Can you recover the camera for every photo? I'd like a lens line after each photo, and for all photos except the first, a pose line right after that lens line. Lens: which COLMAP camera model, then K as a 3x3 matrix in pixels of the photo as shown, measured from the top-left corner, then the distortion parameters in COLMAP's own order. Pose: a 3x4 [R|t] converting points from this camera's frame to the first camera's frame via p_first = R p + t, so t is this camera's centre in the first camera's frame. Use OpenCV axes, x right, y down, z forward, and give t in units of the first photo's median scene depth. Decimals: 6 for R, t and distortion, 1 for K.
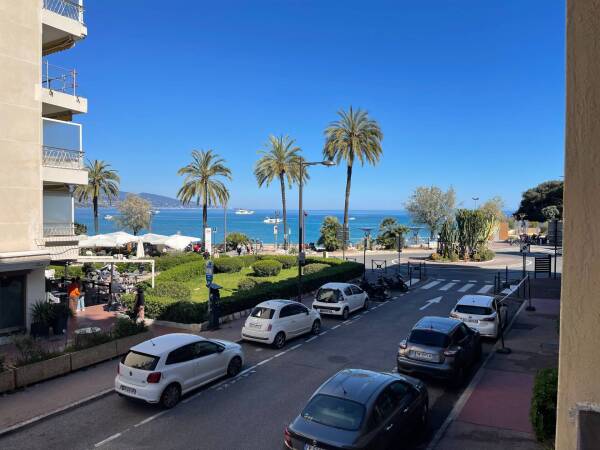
lens RADIAL K [[453.4, 0, 303.3], [0, 453.4, 221.4], [0, 0, 1]] dist [0.069935, -0.083293]
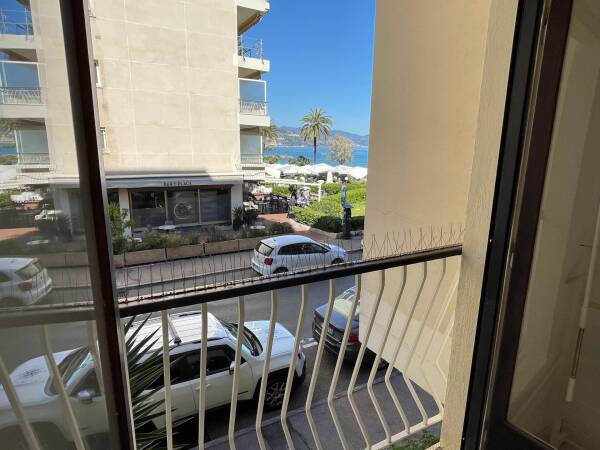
lens RADIAL K [[364.5, 0, 294.9], [0, 364.5, 228.7], [0, 0, 1]] dist [0.003426, -0.005499]
pose [[0.867805, 0.112575, -0.483985, 0.169404], [-0.018349, 0.980595, 0.195184, 0.006963], [0.496566, -0.160501, 0.853031, 0.042035]]
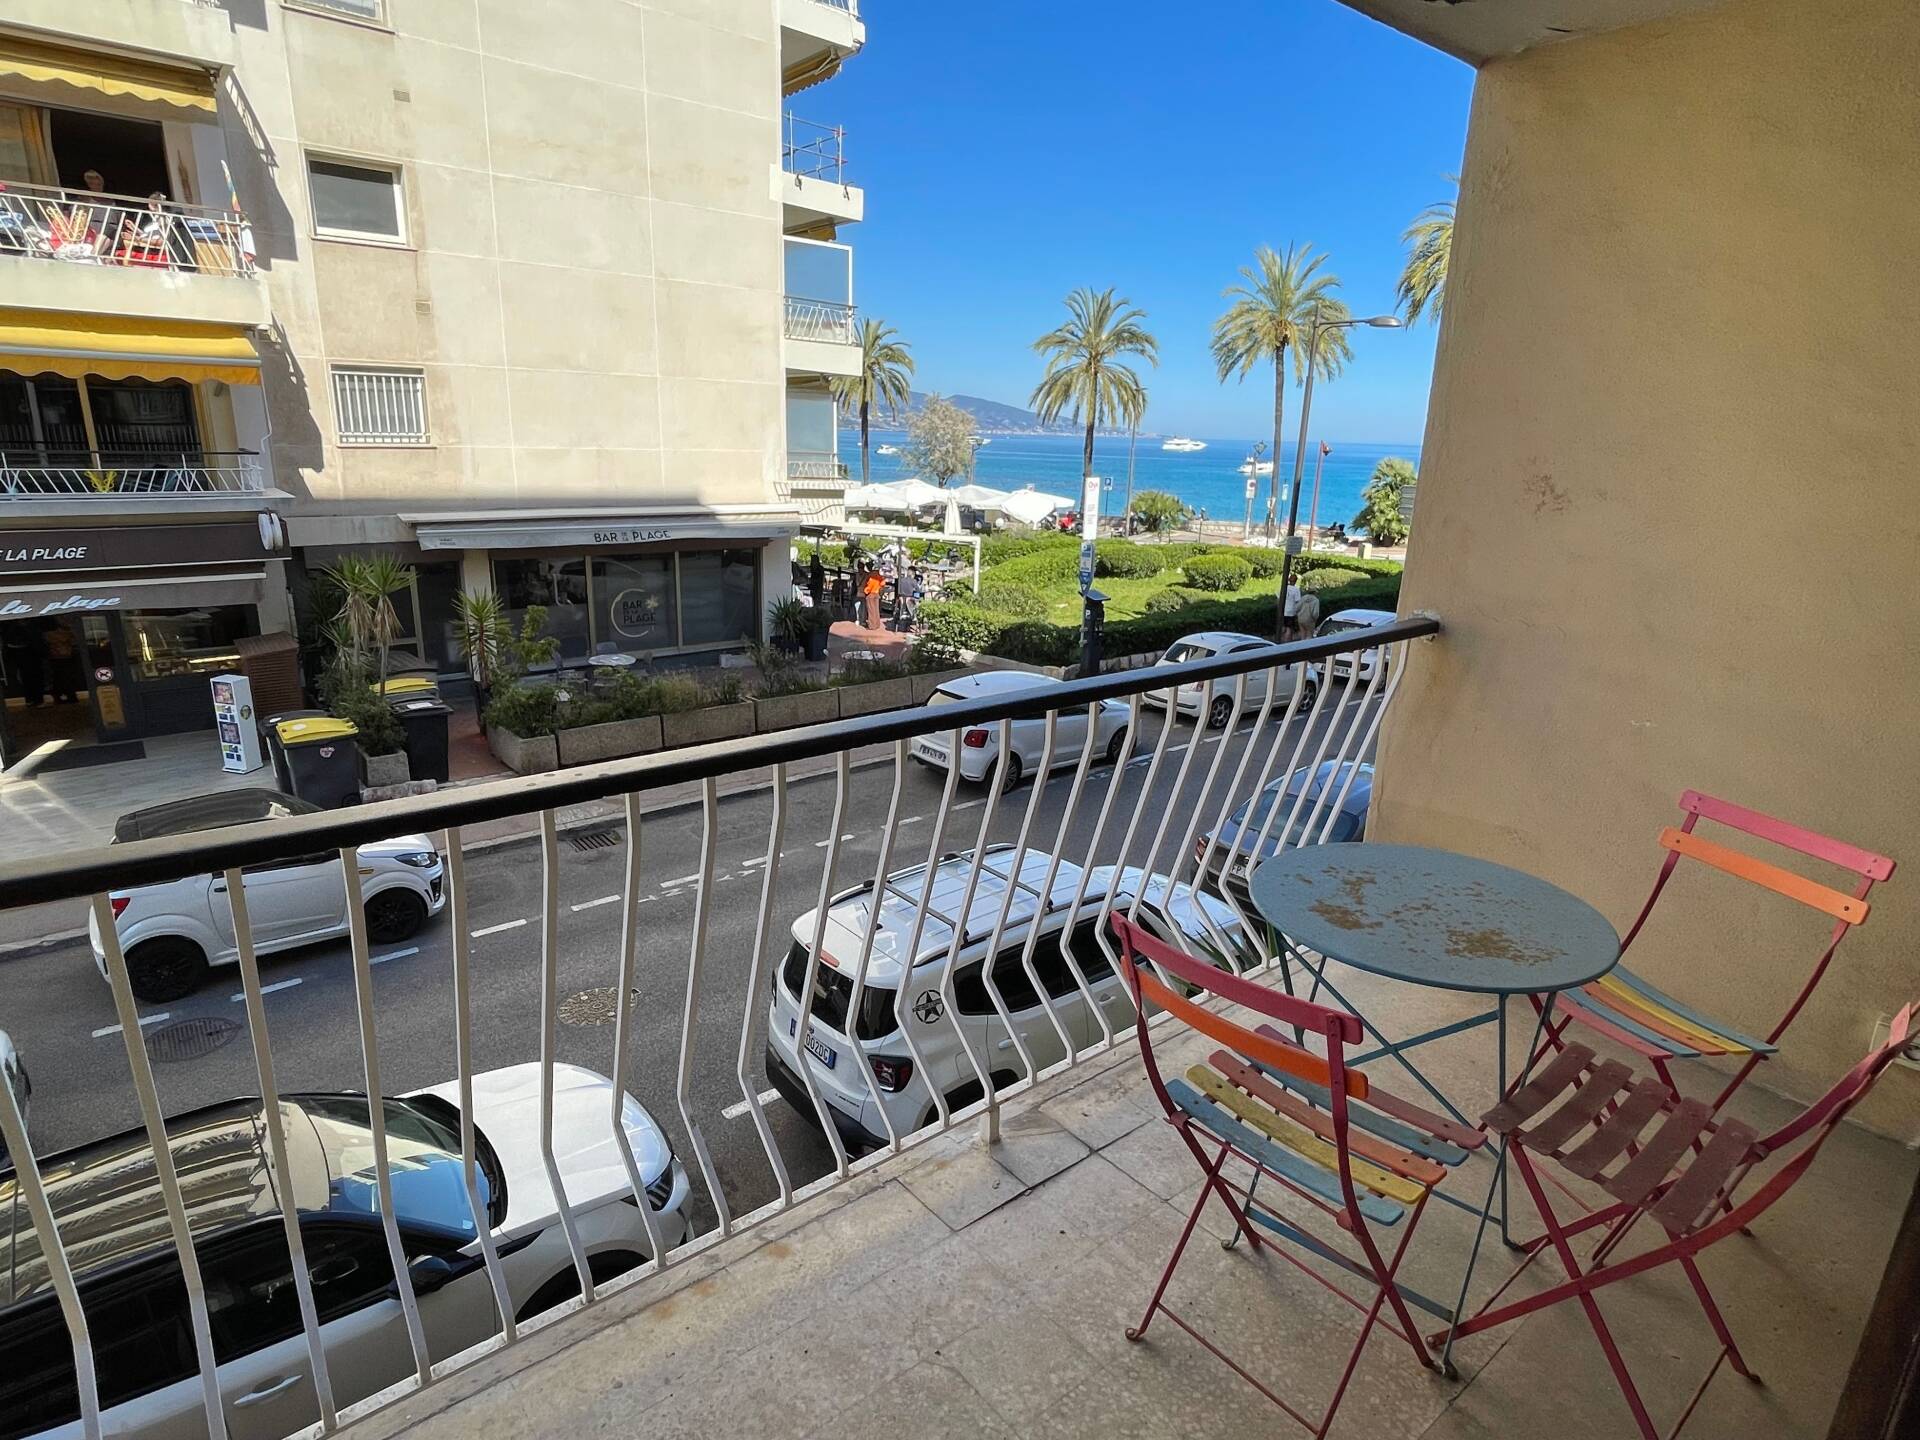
lens RADIAL K [[1041.0, 0, 949.1], [0, 1041.0, 725.7], [0, 0, 1]] dist [0.004352, -0.003939]
pose [[0.941263, 0.109824, -0.319316, 0.027587], [-0.029543, 0.968790, 0.246115, 0.007586], [0.336379, -0.222226, 0.915131, -0.100255]]
